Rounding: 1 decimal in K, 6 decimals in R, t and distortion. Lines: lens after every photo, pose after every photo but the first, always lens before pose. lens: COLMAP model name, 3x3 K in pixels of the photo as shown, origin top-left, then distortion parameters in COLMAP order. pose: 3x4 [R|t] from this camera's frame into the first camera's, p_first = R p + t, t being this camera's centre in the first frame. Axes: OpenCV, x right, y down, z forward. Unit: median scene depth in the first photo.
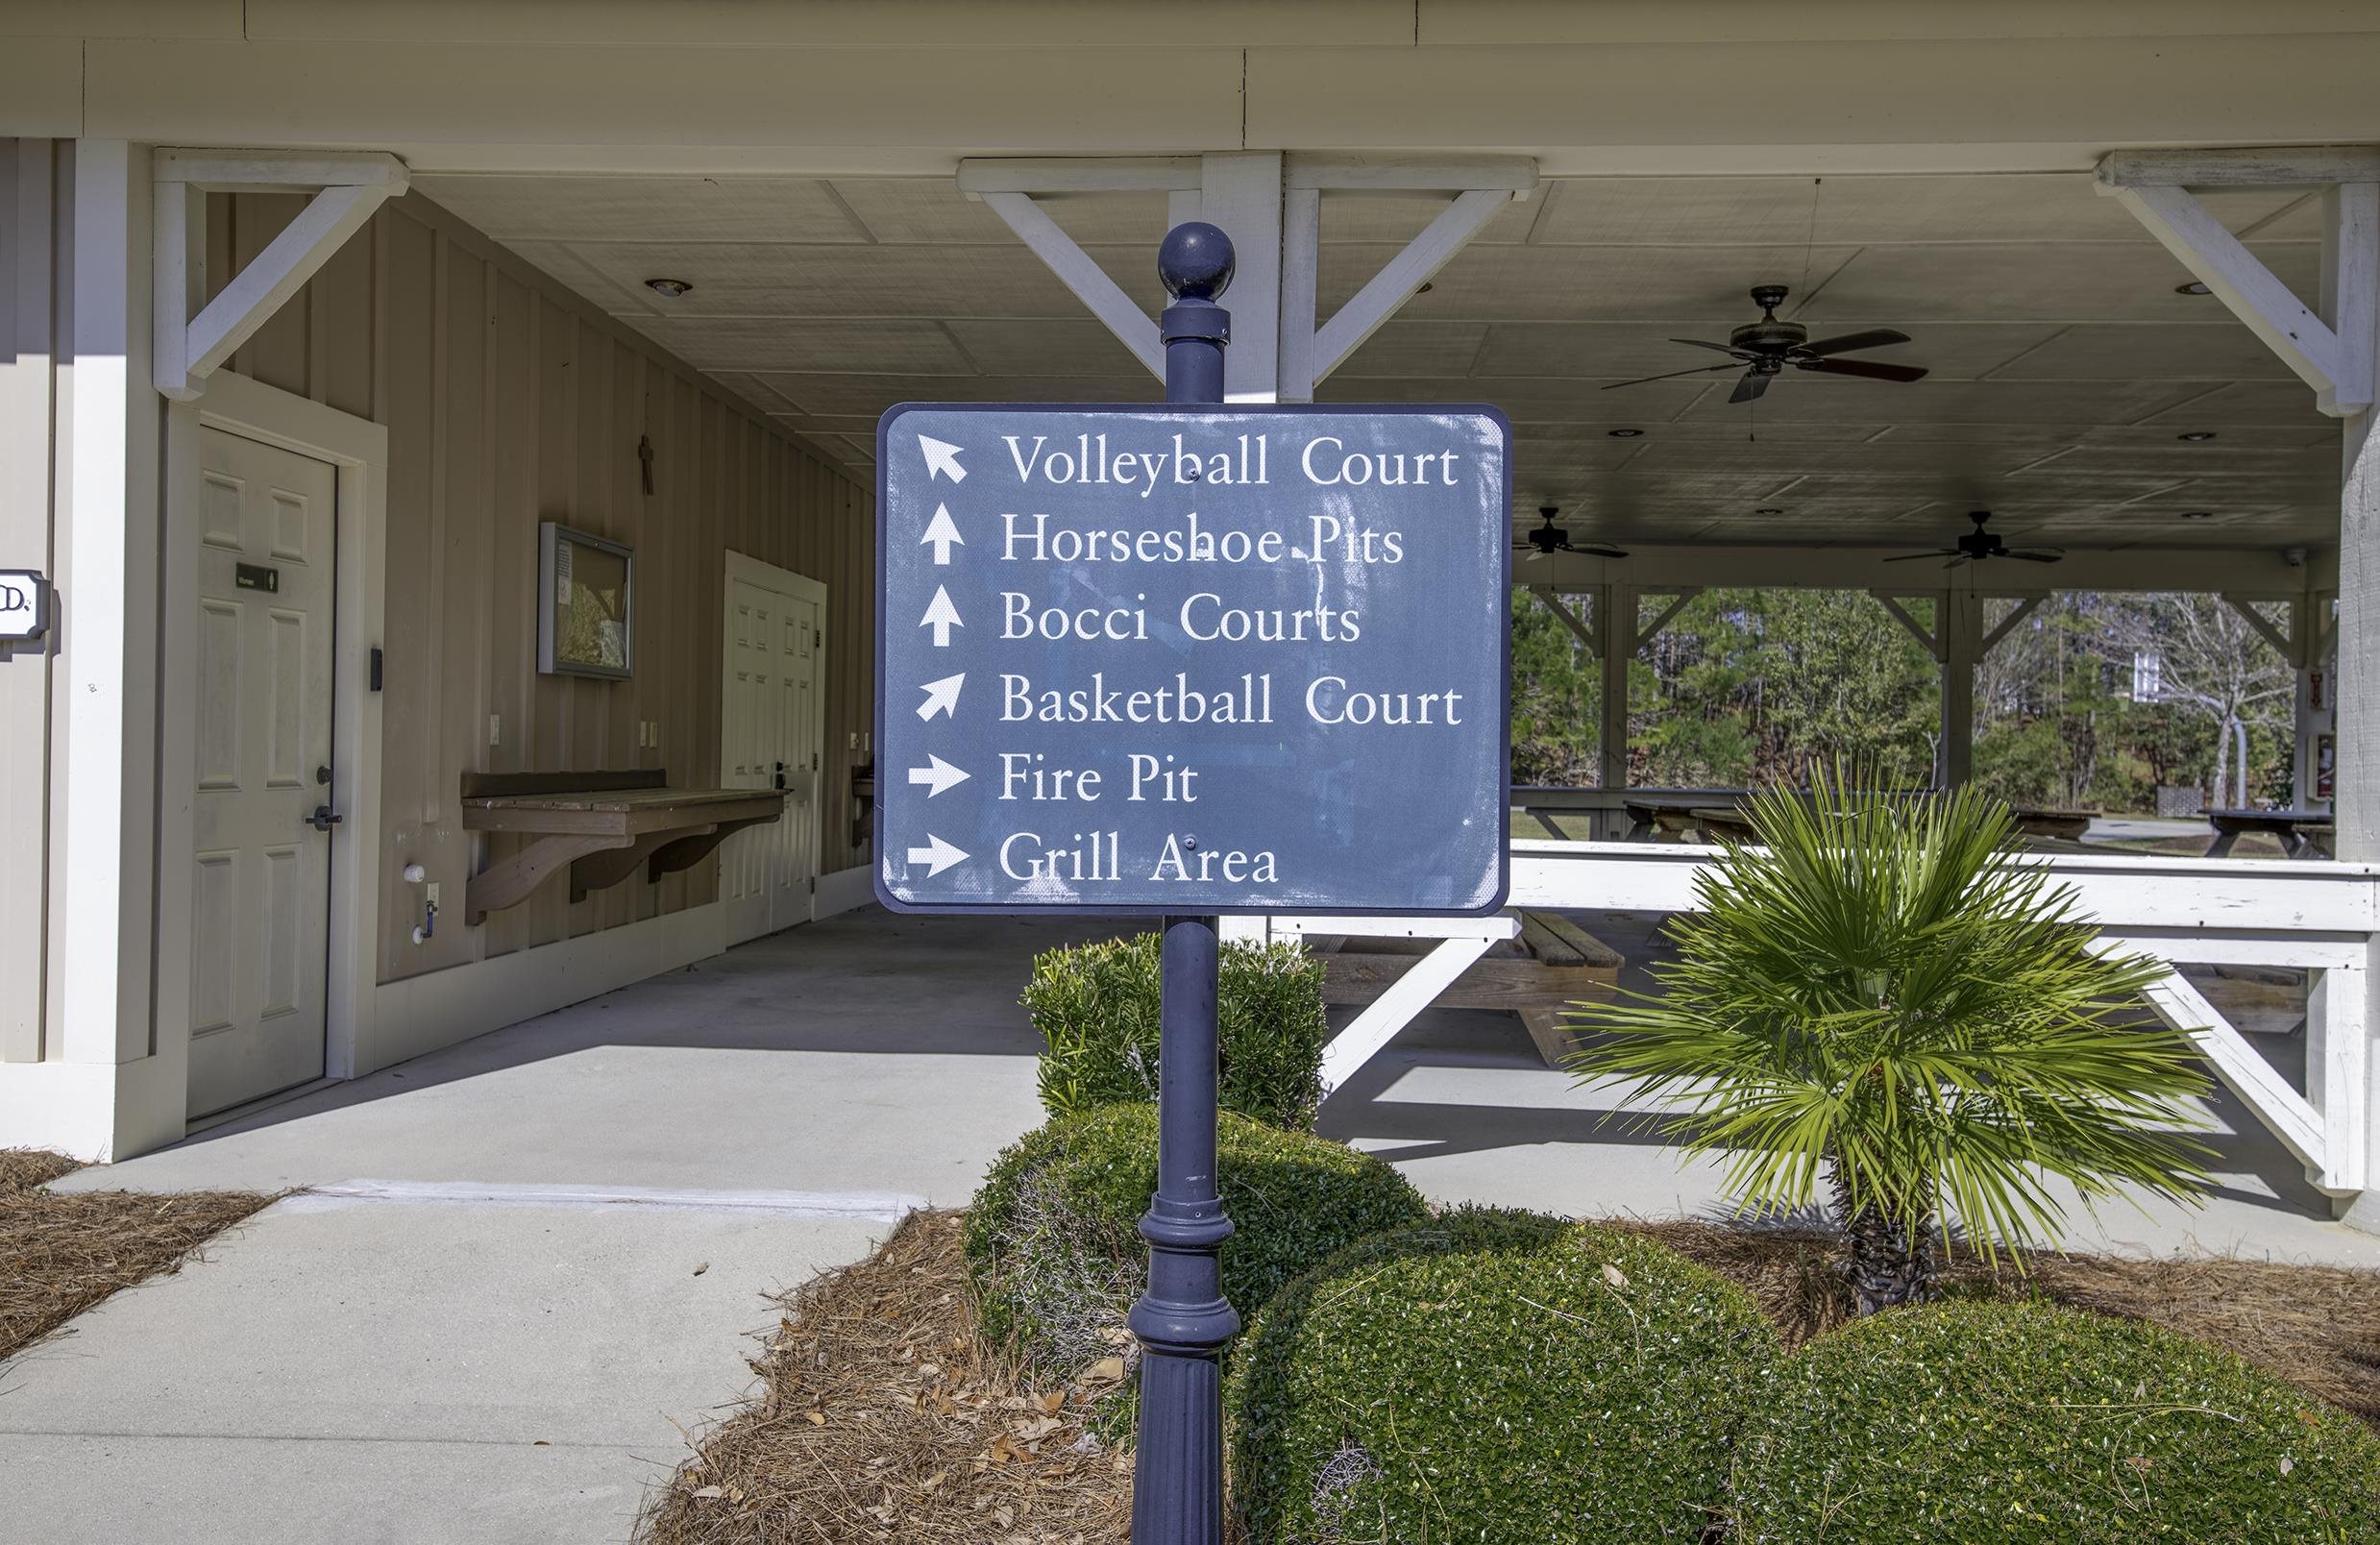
lens RADIAL K [[1957.5, 0, 1189.0], [0, 1957.5, 770.2], [0, 0, 1]] dist [-0.000728, -0.000206]
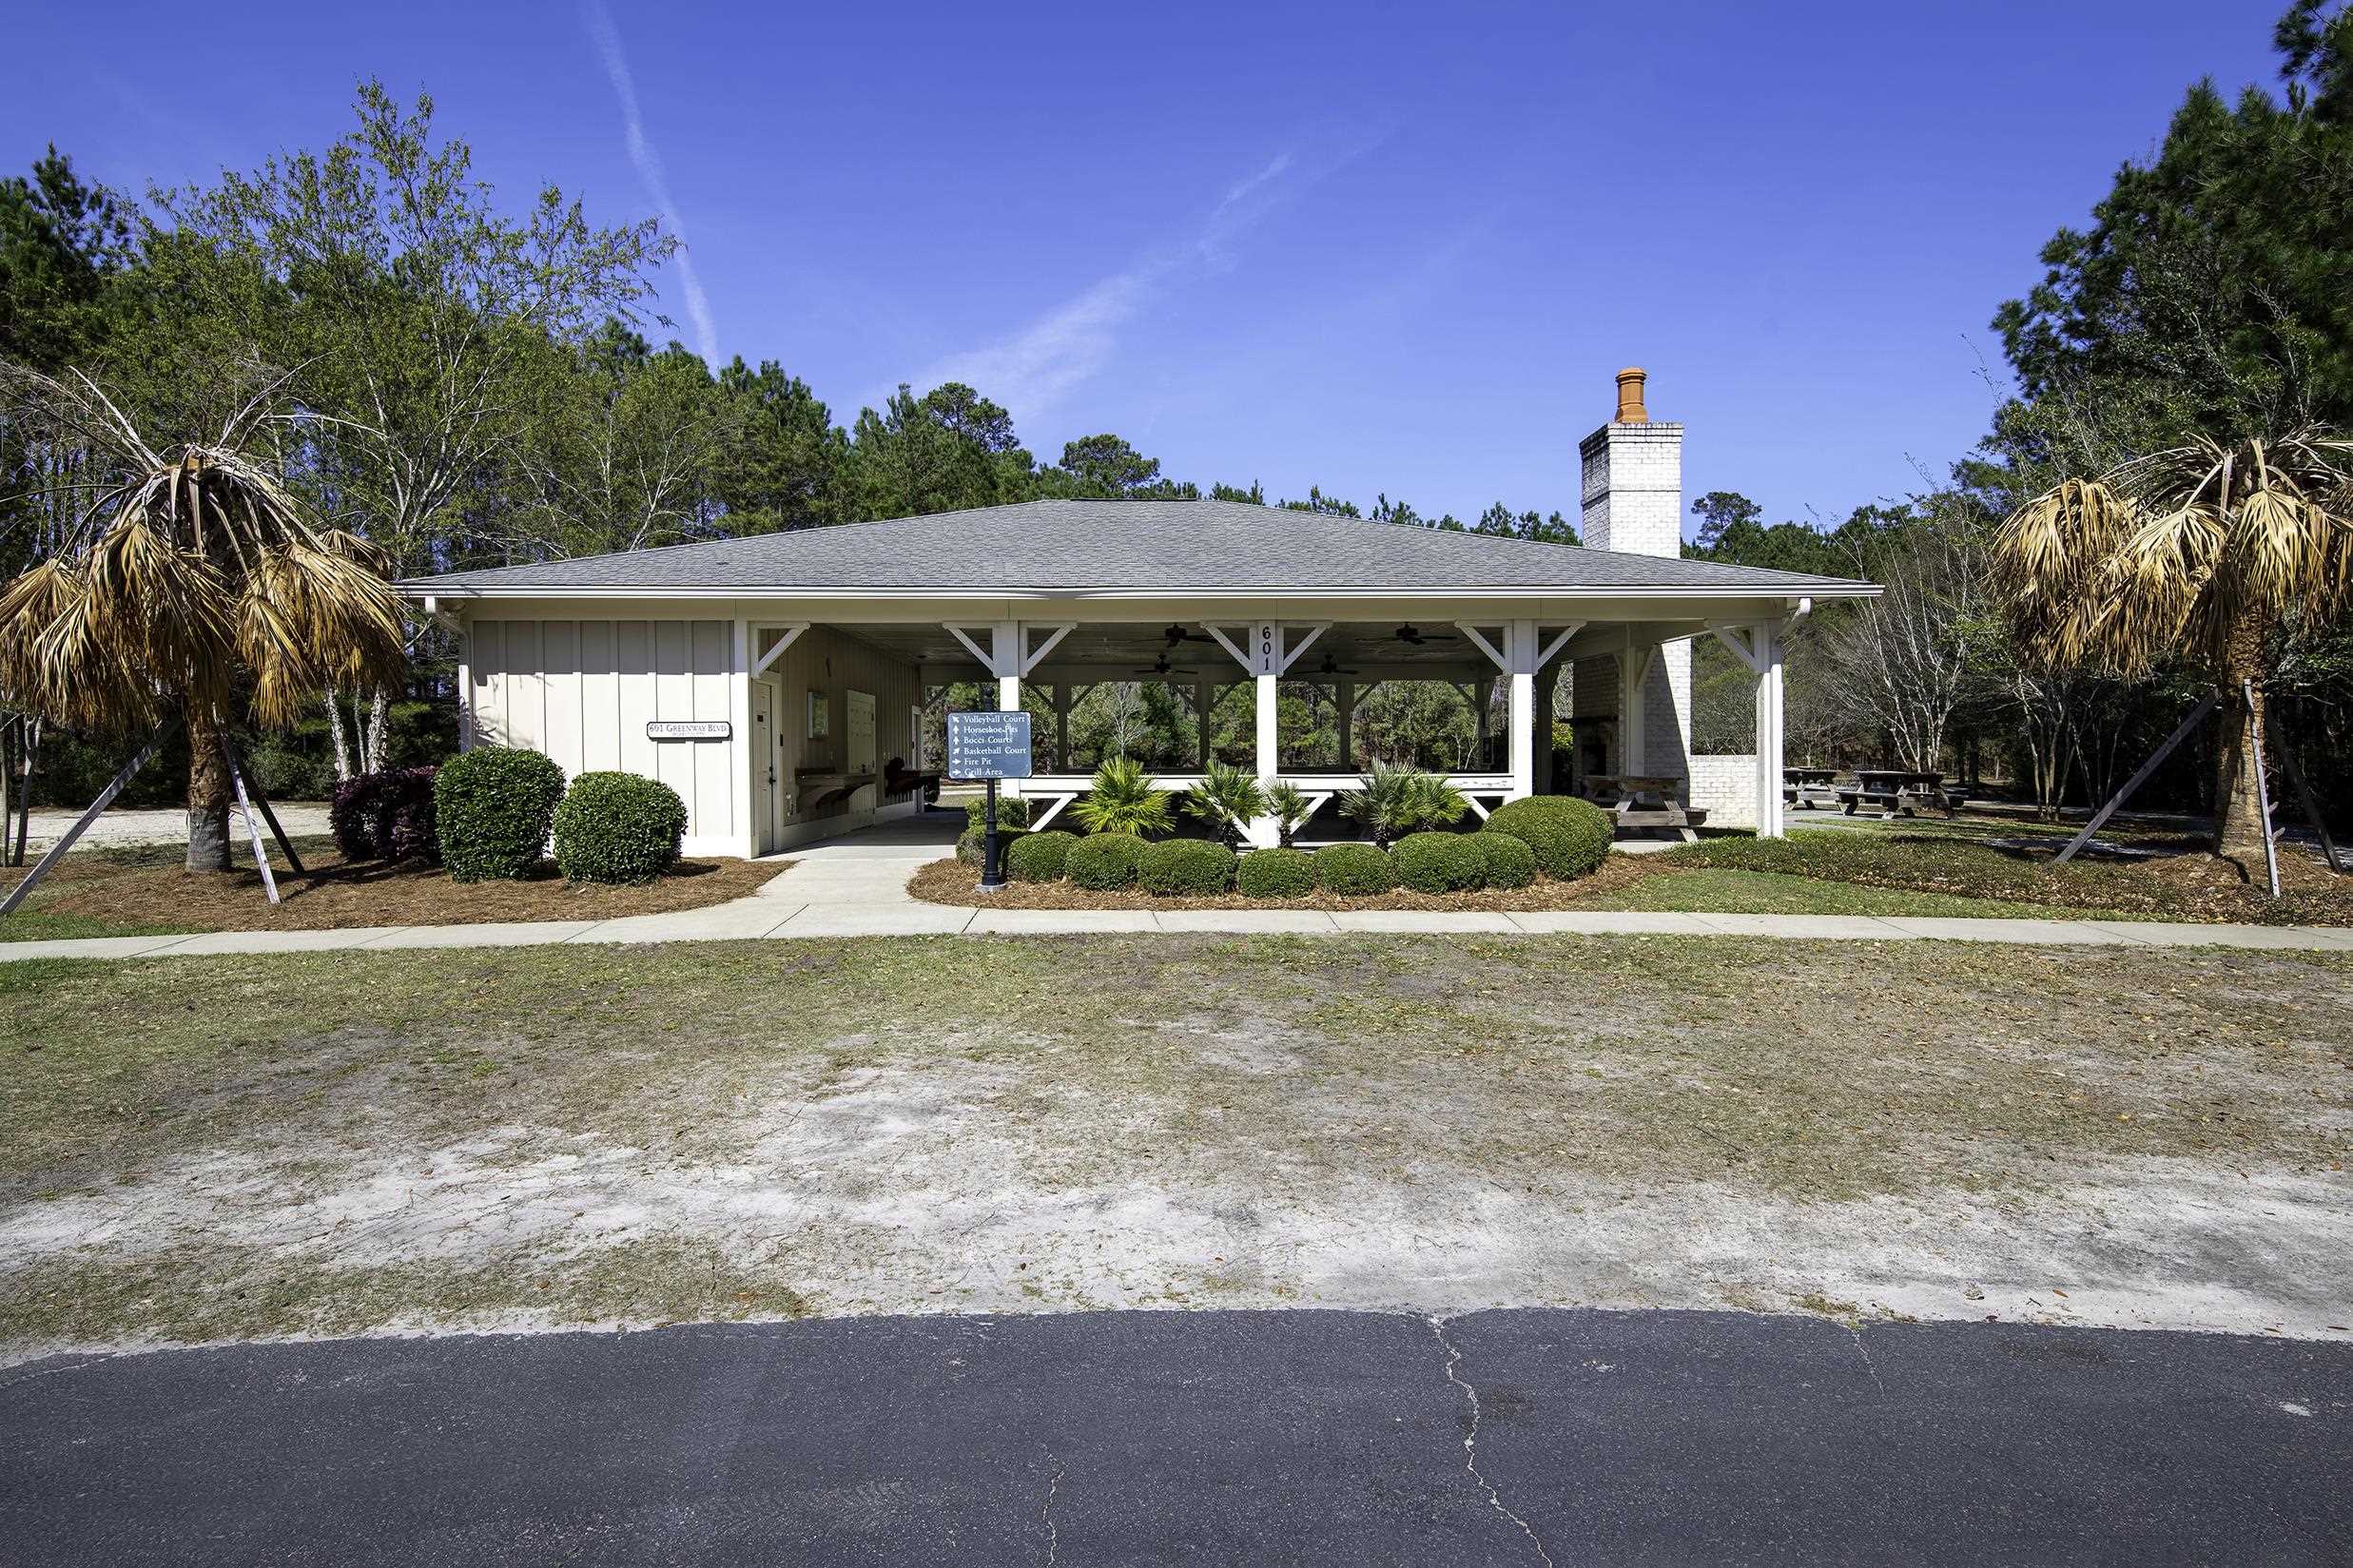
lens RADIAL K [[1280.9, 0, 1182.7], [0, 1280.9, 780.2], [0, 0, 1]] dist [0.000947, 0.000021]
pose [[0.994321, -0.027536, 0.102802, 0.108885], [0.026421, 0.999577, 0.012192, 0.017739], [-0.103094, -0.009407, 0.994627, -1.891484]]
